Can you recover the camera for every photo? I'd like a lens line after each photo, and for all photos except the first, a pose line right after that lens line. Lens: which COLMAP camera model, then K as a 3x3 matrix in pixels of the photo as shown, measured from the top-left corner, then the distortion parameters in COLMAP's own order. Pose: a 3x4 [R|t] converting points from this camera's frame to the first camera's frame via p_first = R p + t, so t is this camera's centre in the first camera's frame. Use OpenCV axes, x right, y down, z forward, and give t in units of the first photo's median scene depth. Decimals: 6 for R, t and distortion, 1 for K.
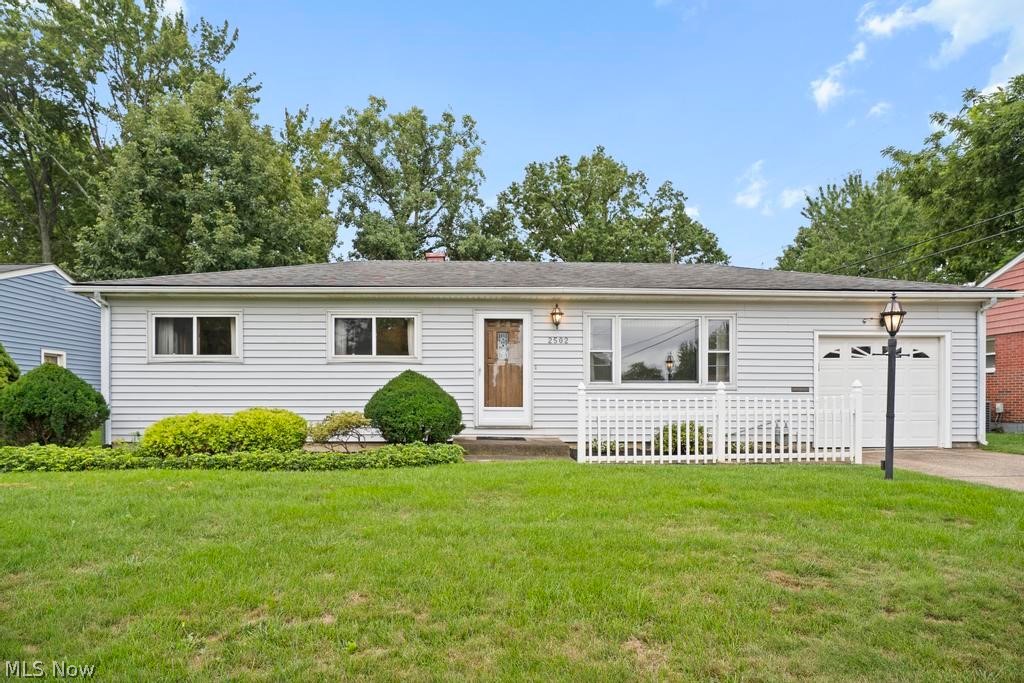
lens RADIAL K [[600.4, 0, 513.1], [0, 600.4, 380.4], [0, 0, 1]] dist [-0.000347, 0.000550]
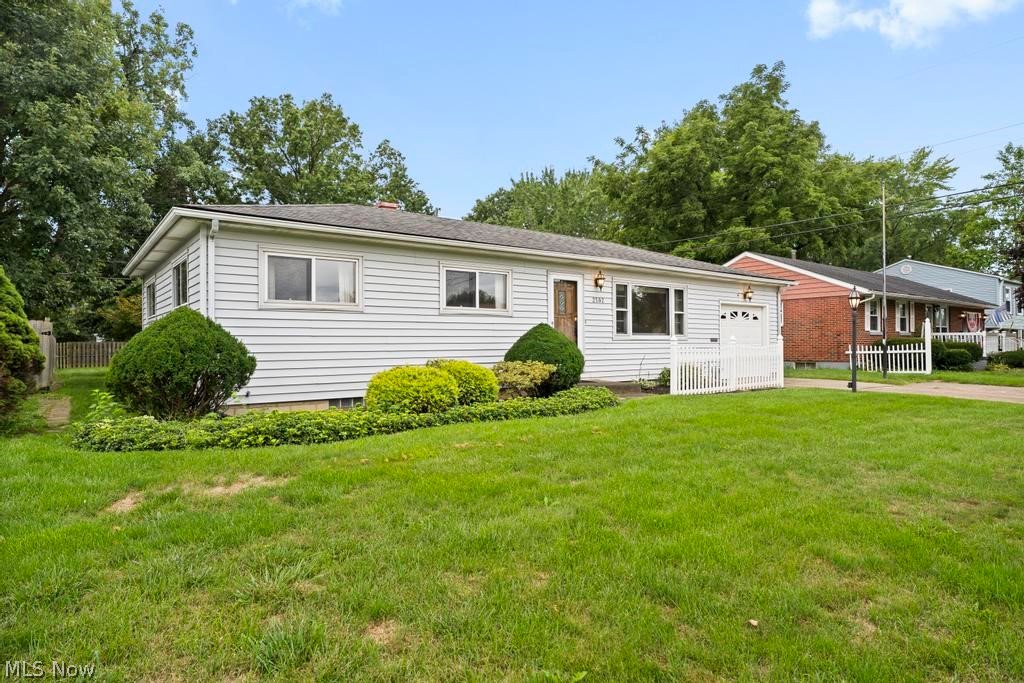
lens RADIAL K [[588.9, 0, 506.2], [0, 588.9, 323.8], [0, 0, 1]] dist [-0.007085, 0.000584]
pose [[0.818251, 0.015481, 0.574653, -0.746839], [-0.012080, 0.999880, -0.009736, -0.003669], [-0.574734, 0.001024, 0.818340, 0.114255]]
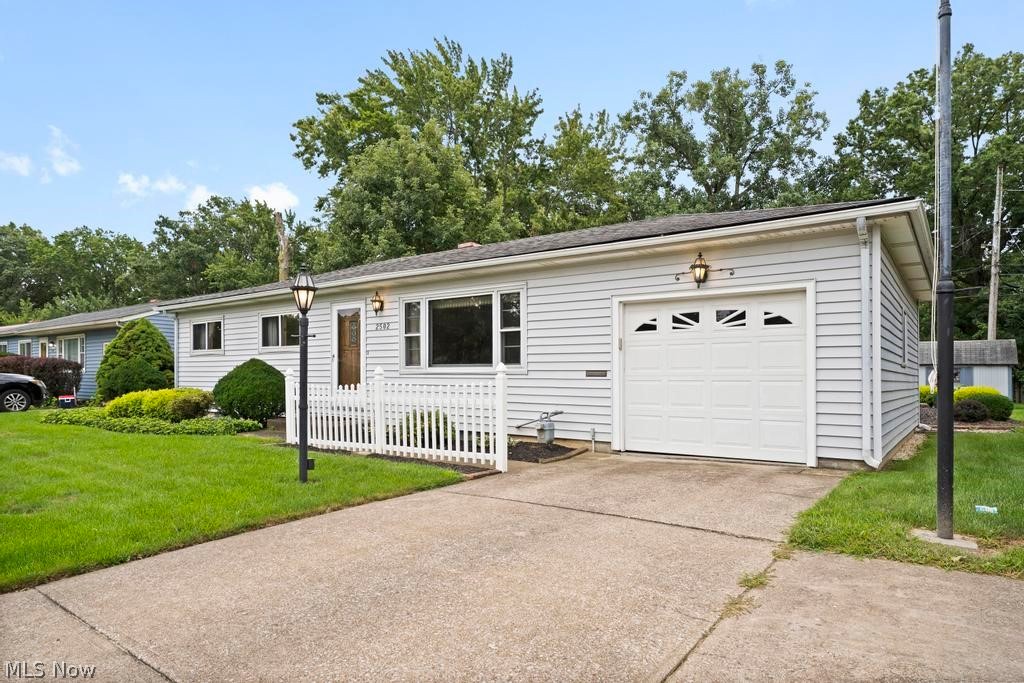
lens RADIAL K [[617.3, 0, 512.0], [0, 617.3, 345.7], [0, 0, 1]] dist [-0.003425, -0.001637]
pose [[0.784831, -0.030157, -0.618976, 0.870940], [0.013266, 0.999404, -0.031872, 0.003159], [0.619568, 0.016803, 0.784763, 0.297967]]
